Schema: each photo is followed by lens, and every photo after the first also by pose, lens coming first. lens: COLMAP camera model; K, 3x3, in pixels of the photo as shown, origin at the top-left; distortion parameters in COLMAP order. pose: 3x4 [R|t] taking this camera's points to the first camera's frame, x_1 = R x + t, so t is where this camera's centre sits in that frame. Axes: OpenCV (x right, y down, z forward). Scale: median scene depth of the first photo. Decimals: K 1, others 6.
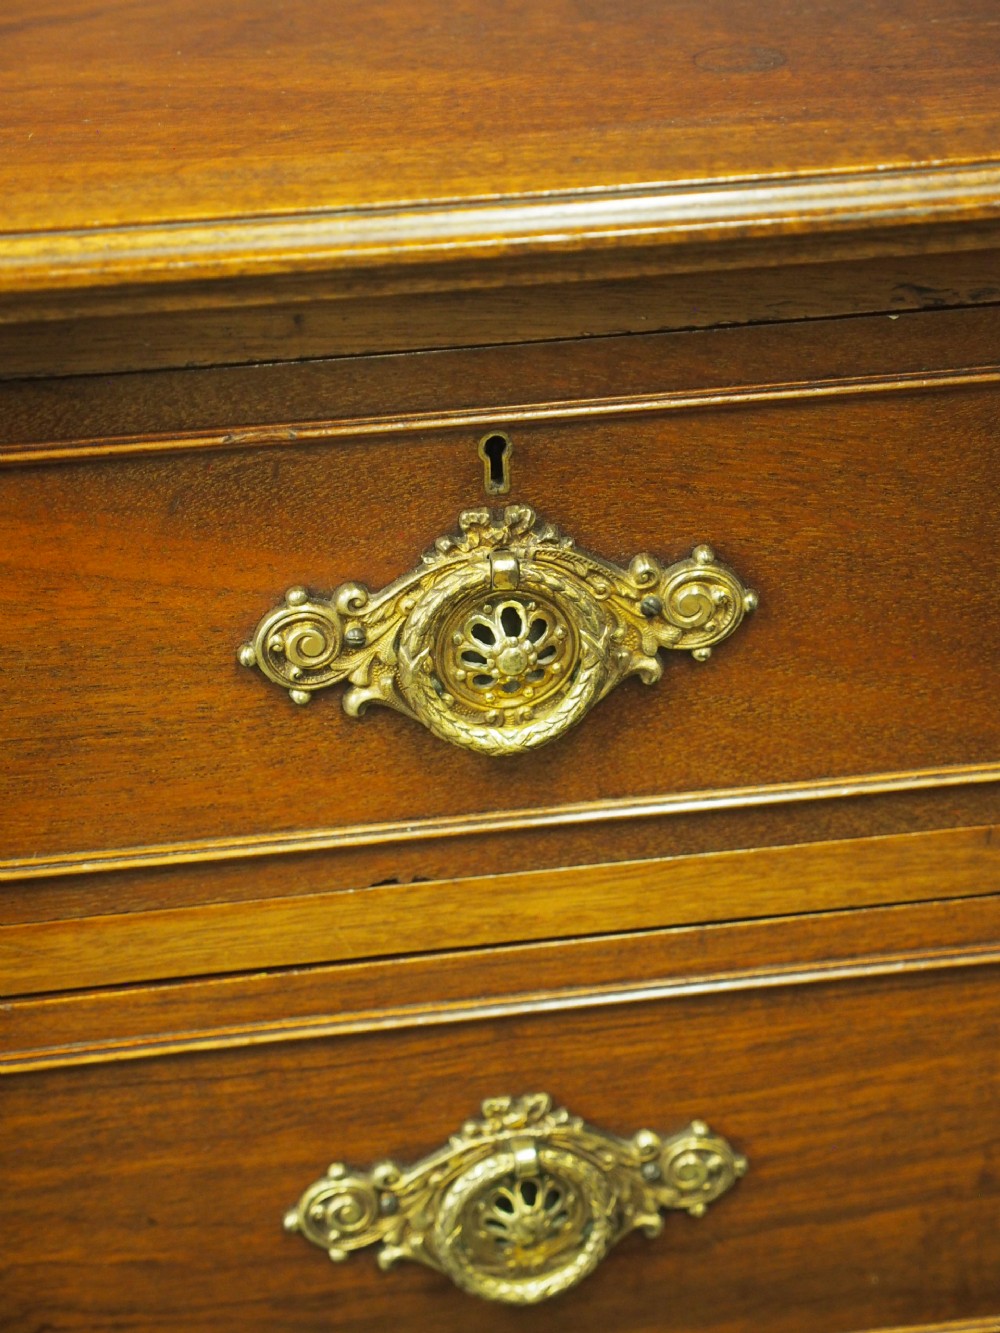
lens RADIAL K [[2598.3, 0, 500.0], [0, 2598.3, 666.5], [0, 0, 1]] dist [0.101348, 0.252732]
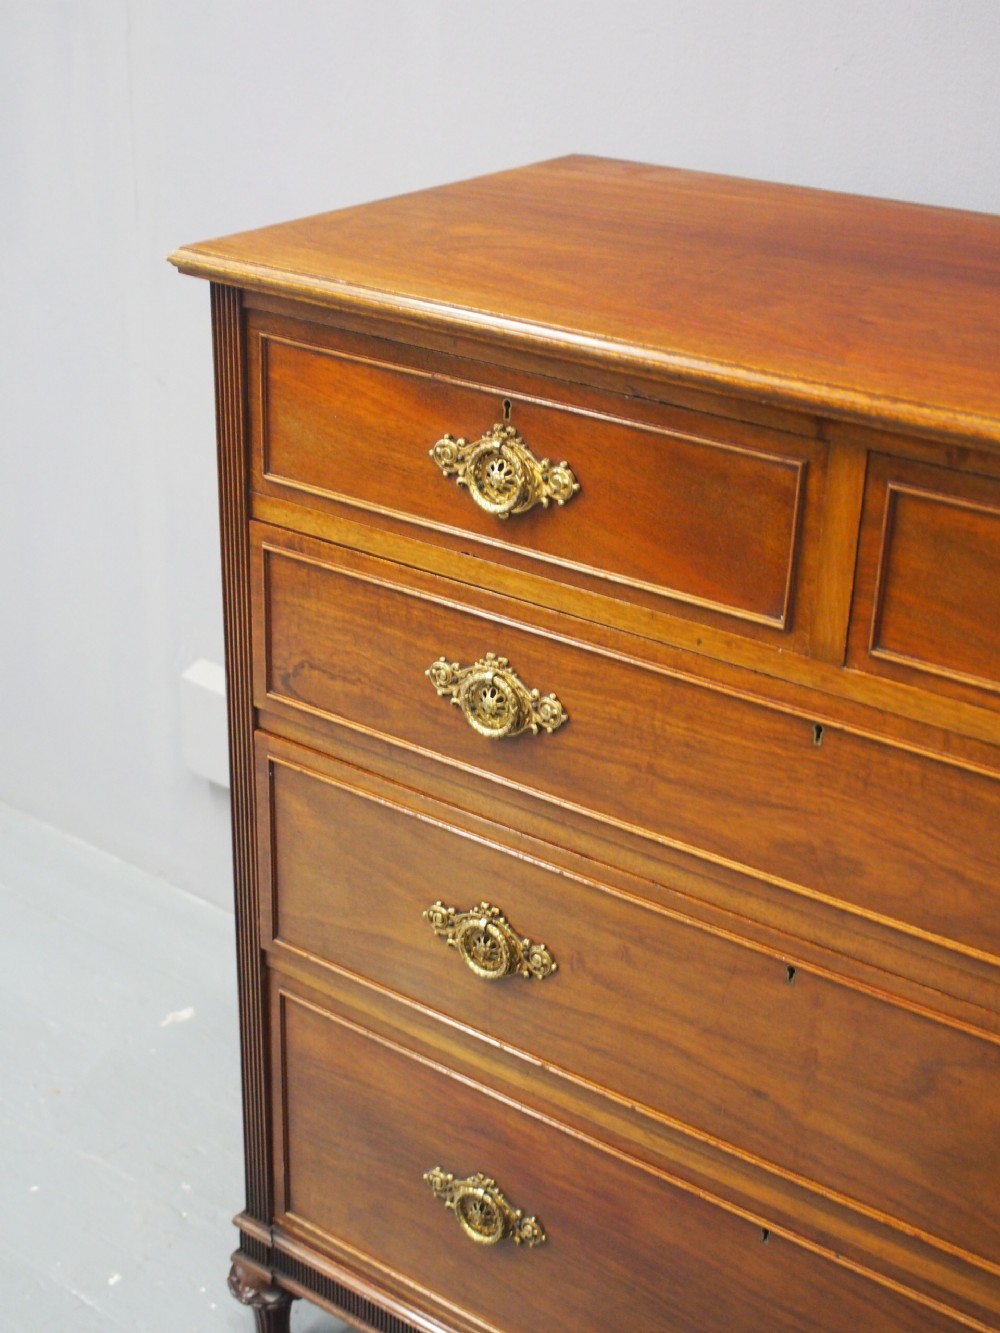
lens RADIAL K [[1873.7, 0, 498.3], [0, 1873.7, 642.7], [0, 0, 1]] dist [-0.012261, 0.002789]
pose [[0.714218, 0.329184, -0.617682, 1.275153], [-0.369378, 0.926871, 0.066855, 0.024066], [0.594519, 0.180409, 0.783581, -0.553192]]
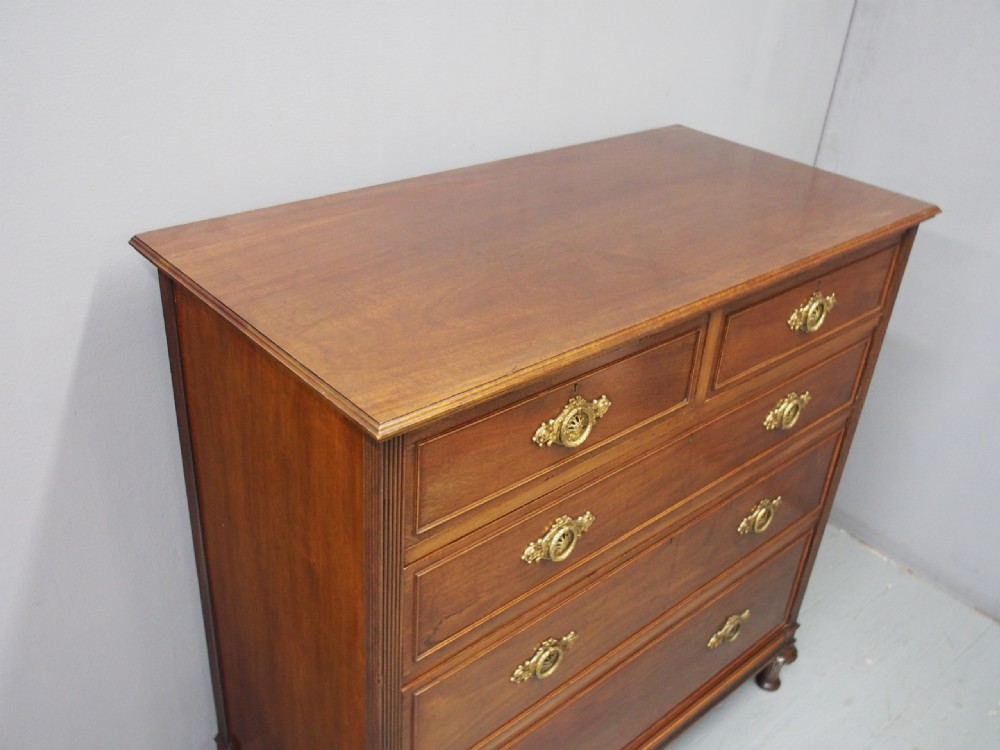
lens RADIAL K [[930.9, 0, 500.0], [0, 930.9, 375.0], [0, 0, 1]] dist [-0.006671, 0.000434]
pose [[0.832873, -0.202033, 0.515272, -0.936543], [0.179877, 0.979263, 0.093212, -0.269569], [-0.523419, 0.015052, 0.851942, -0.370987]]
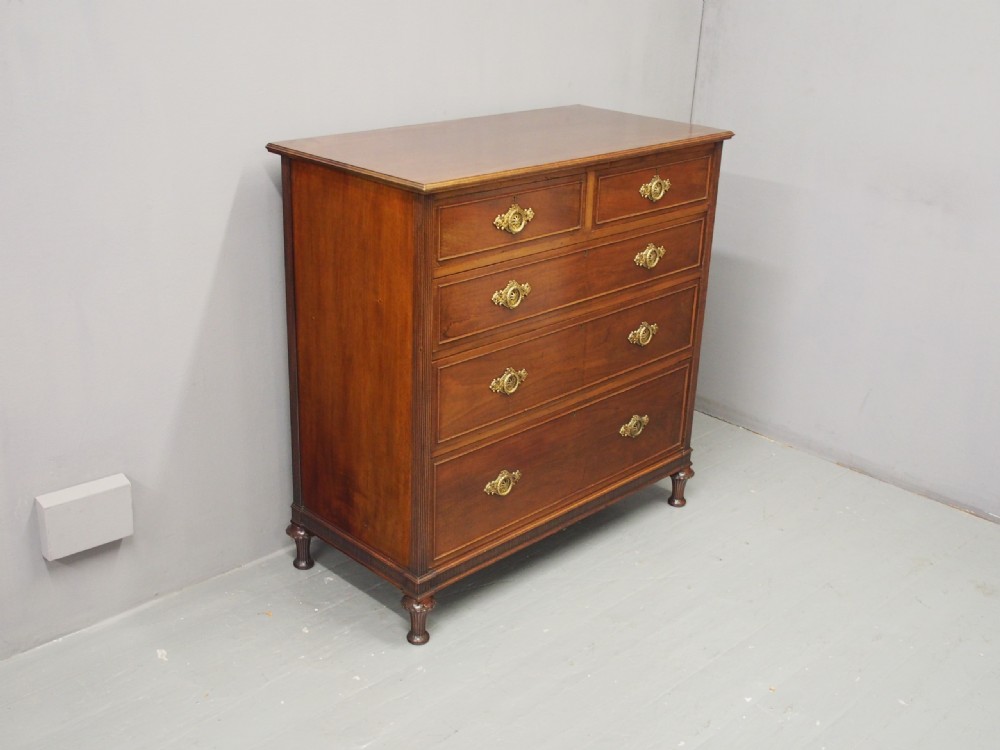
lens RADIAL K [[1146.6, 0, 498.9], [0, 1146.6, 385.5], [0, 0, 1]] dist [0.004234, -0.001181]
pose [[0.794696, -0.174978, 0.581241, -2.366487], [0.235516, 0.971421, -0.029568, 0.629432], [-0.559456, 0.160389, 0.813194, -2.037252]]
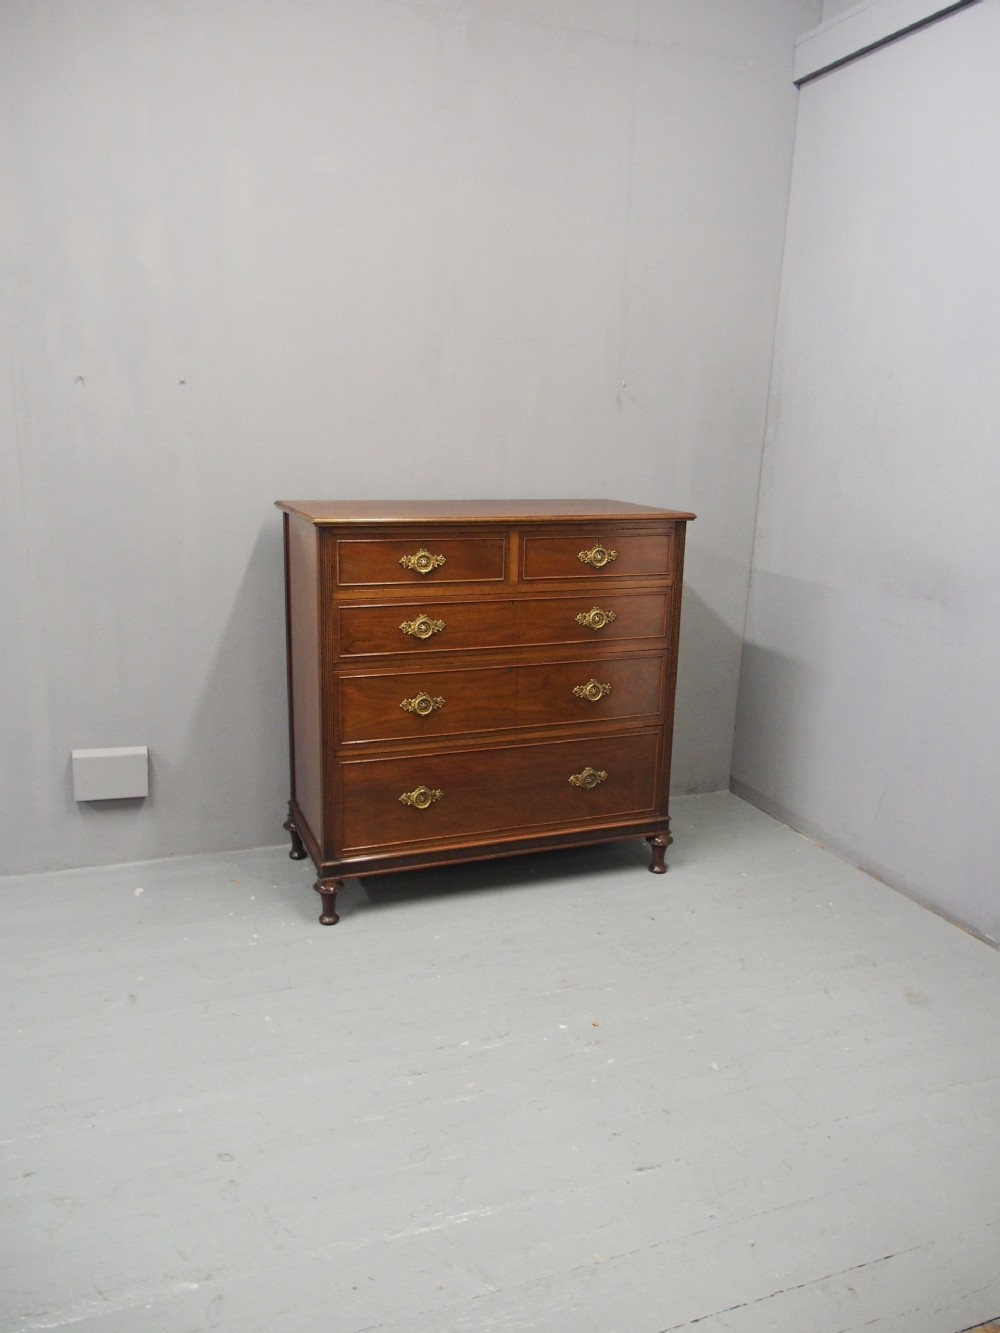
lens RADIAL K [[1028.1, 0, 496.7], [0, 1028.1, 662.1], [0, 0, 1]] dist [0.016061, 0.001476]
pose [[0.973207, -0.002302, 0.229919, -0.651522], [0.063258, 0.964044, -0.258106, 1.438914], [-0.221058, 0.265734, 0.938360, -2.812909]]
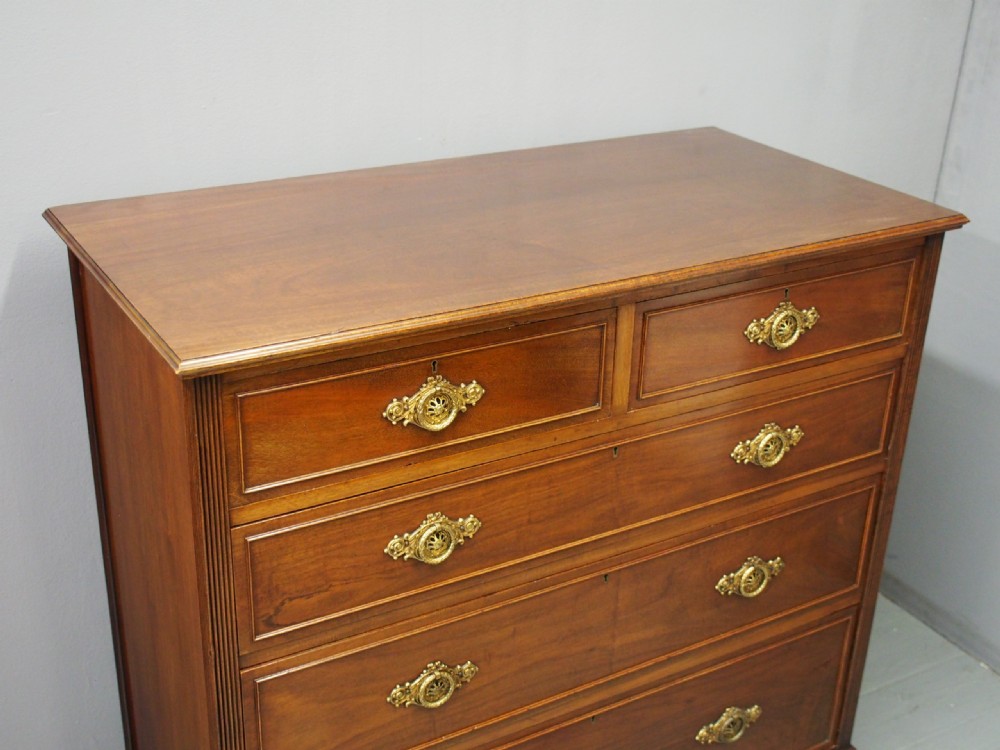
lens RADIAL K [[1295.3, 0, 500.0], [0, 1295.3, 375.0], [0, 0, 1]] dist [-0.015600, 0.017585]
pose [[0.923984, -0.105063, 0.367717, -0.695247], [0.128120, 0.991000, -0.038789, 0.038063], [-0.360333, 0.082952, 0.929128, -1.107534]]
